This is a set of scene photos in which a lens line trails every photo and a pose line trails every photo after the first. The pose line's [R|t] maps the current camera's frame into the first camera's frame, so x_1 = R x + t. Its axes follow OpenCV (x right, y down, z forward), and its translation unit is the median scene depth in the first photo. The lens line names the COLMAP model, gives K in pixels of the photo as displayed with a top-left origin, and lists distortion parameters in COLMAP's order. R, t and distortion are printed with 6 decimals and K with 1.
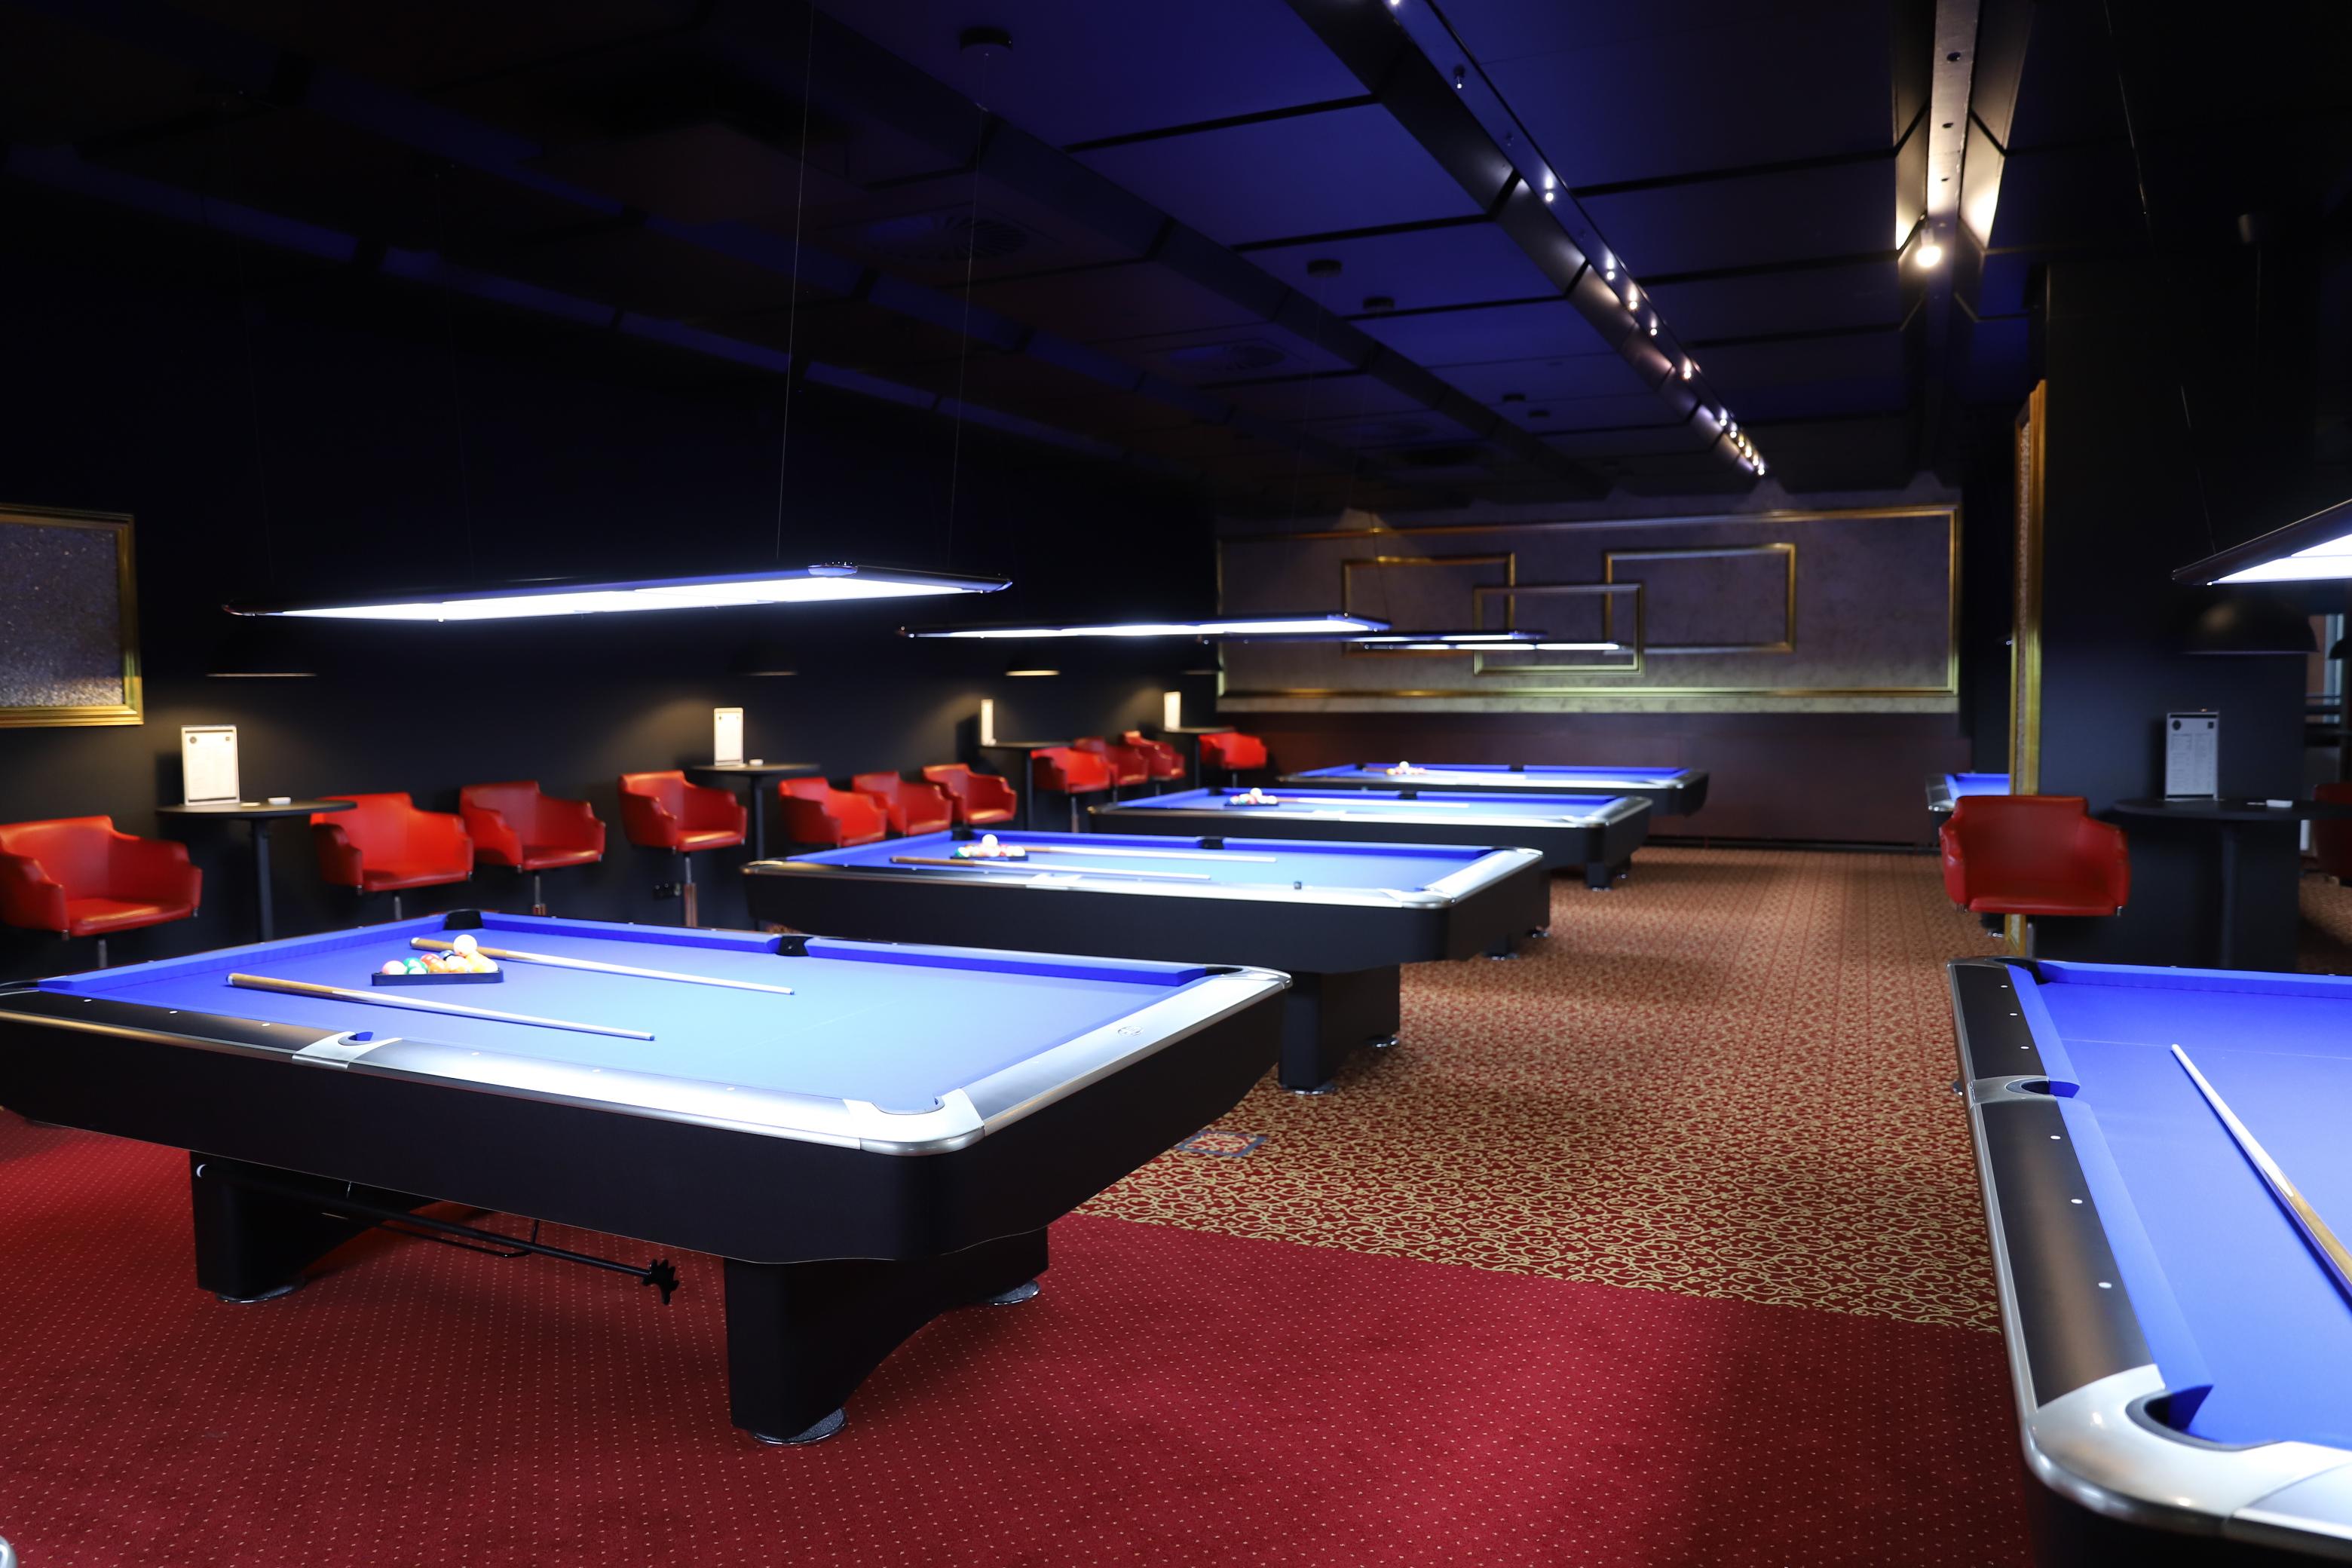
lens RADIAL K [[1689.3, 0, 1106.6], [0, 1689.3, 799.5], [0, 0, 1]] dist [-0.072041, 0.041981]
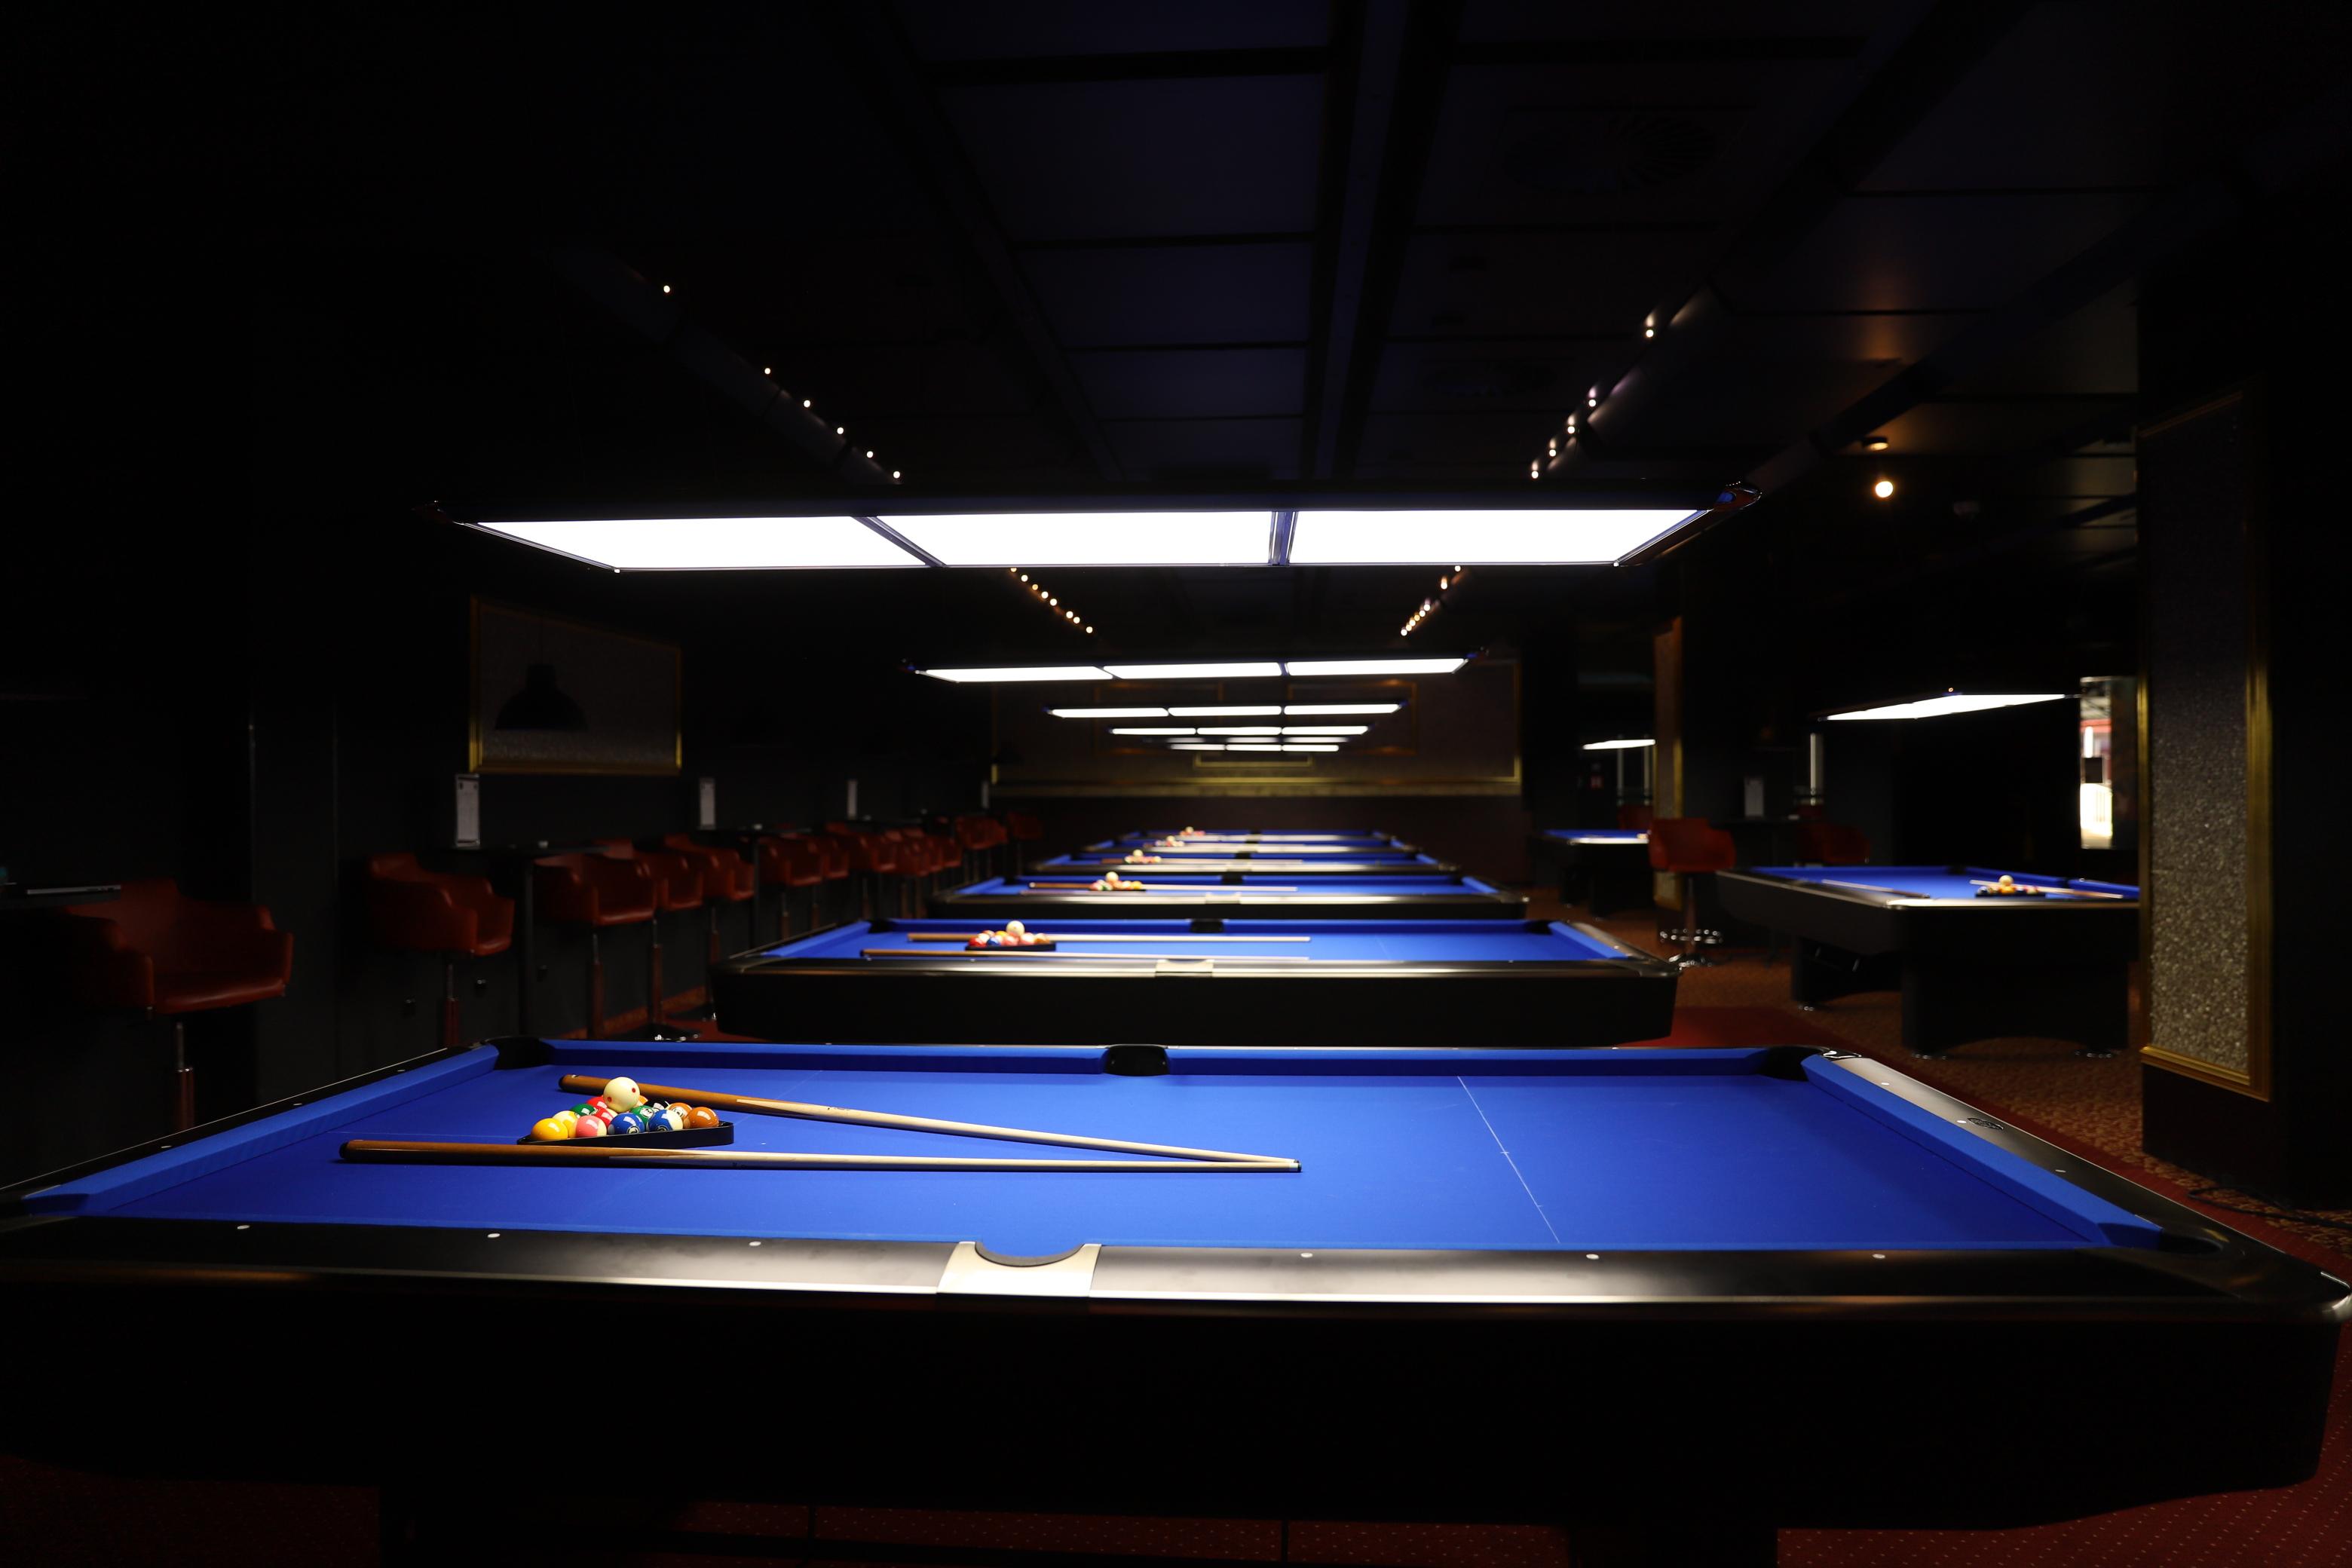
lens RADIAL K [[1689.3, 0, 1179.5], [0, 1689.3, 791.6], [0, 0, 1]] dist [-0.072041, 0.041981]
pose [[0.928465, 0.007090, 0.371353, -0.823878], [0.018432, 0.997706, -0.065131, 0.091198], [-0.370963, 0.067316, 0.926205, -0.721300]]
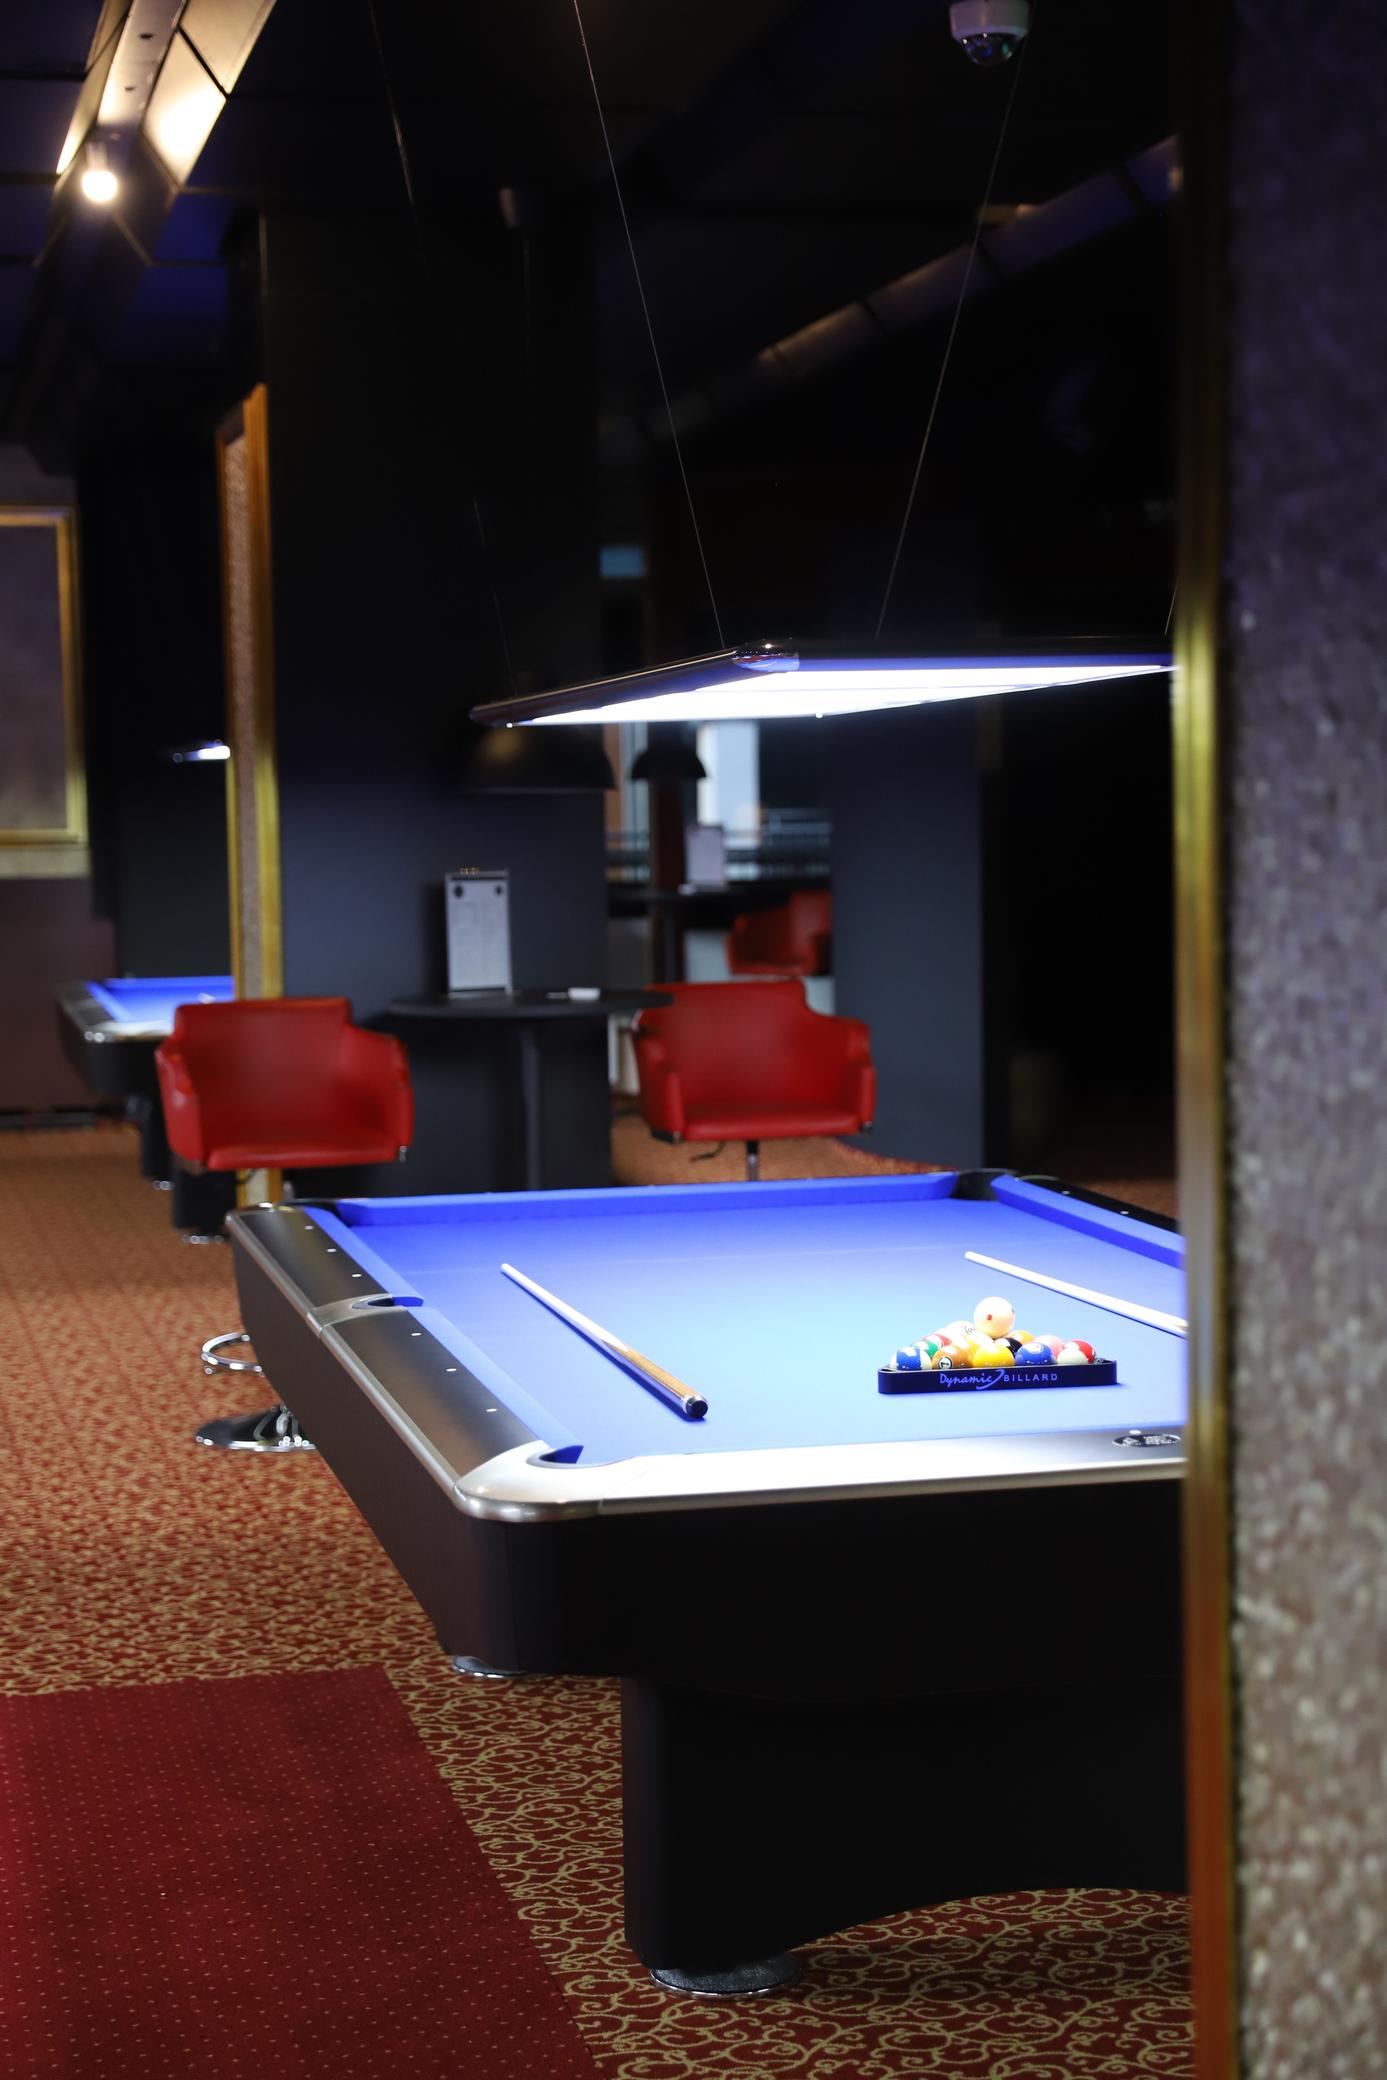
lens RADIAL K [[3749.3, 0, 693.3], [0, 3749.3, 1039.3], [0, 0, 1]] dist [0.265908, 0.000000]
pose [[0.792770, -0.042927, 0.608008, -0.266385], [0.049546, 0.998754, 0.005912, 0.014500], [-0.607504, 0.025437, 0.793909, -0.357319]]
